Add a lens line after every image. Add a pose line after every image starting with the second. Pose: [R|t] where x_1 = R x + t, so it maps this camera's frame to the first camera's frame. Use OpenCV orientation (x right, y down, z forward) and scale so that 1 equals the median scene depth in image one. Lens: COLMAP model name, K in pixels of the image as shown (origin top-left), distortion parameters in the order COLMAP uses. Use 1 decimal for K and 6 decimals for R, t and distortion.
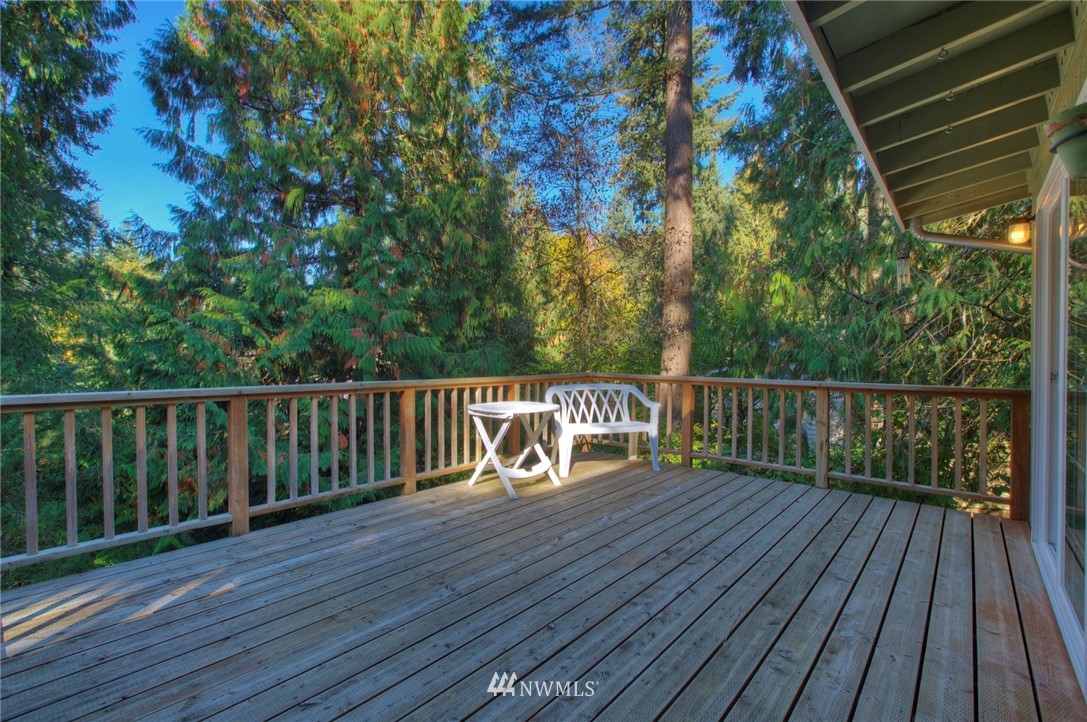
lens RADIAL K [[488.2, 0, 543.5], [0, 488.2, 361.0], [0, 0, 1]] dist [0.001488, 0.000224]
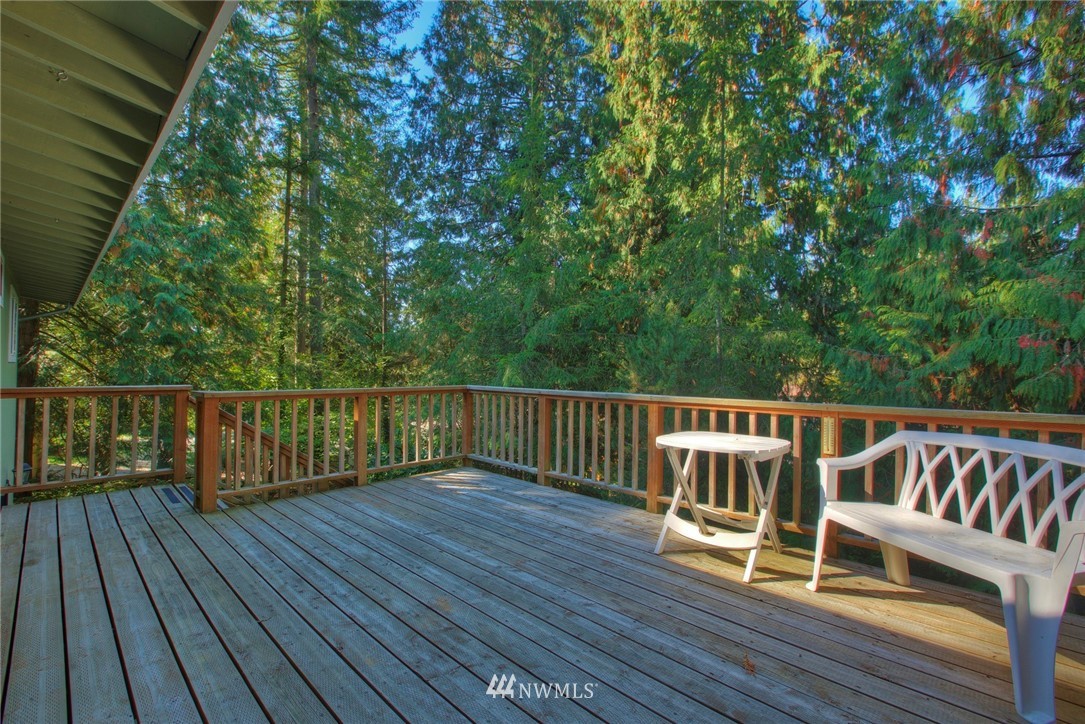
lens RADIAL K [[490.8, 0, 542.5], [0, 490.8, 362.0], [0, 0, 1]] dist [-0.001540, -0.000327]
pose [[-0.063921, -0.021762, -0.997718, 0.977141], [-0.024324, 0.999499, -0.020242, -0.000121], [0.997658, 0.022975, -0.064418, 1.150062]]
